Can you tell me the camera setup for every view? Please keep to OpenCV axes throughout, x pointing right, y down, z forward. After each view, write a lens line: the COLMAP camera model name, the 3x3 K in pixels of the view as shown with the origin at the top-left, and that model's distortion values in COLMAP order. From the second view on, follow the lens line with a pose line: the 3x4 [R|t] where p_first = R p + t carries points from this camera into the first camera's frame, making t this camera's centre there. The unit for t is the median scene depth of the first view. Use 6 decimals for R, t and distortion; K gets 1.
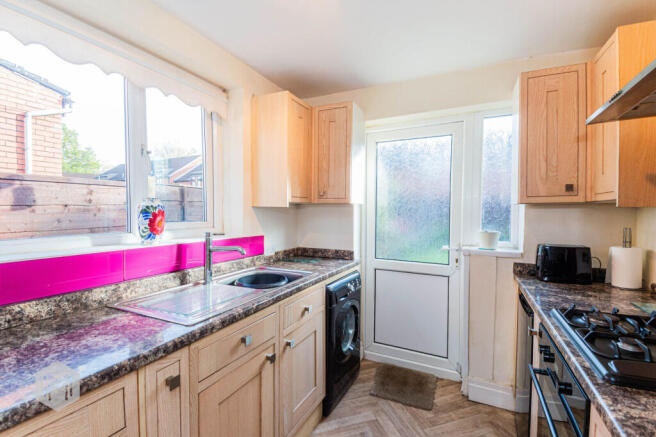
lens RADIAL K [[293.6, 0, 326.1], [0, 293.6, 216.6], [0, 0, 1]] dist [0.001980, -0.017768]
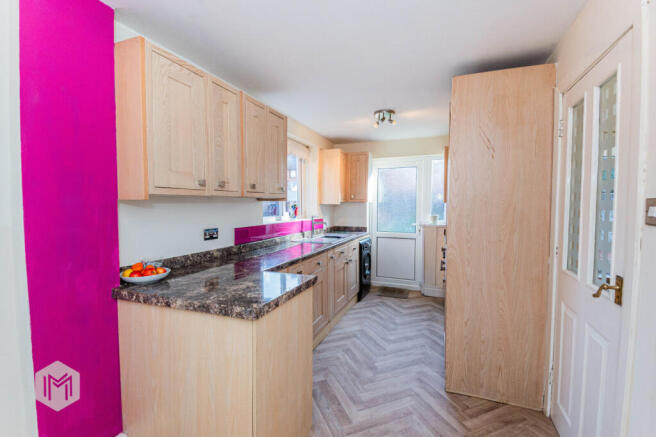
lens RADIAL K [[293.6, 0, 326.1], [0, 293.6, 216.6], [0, 0, 1]] dist [0.001980, -0.017768]
pose [[0.997239, -0.007978, 0.073826, -0.351862], [0.006388, 0.999743, 0.021756, 0.008901], [-0.073981, -0.021224, 0.997034, -0.995729]]
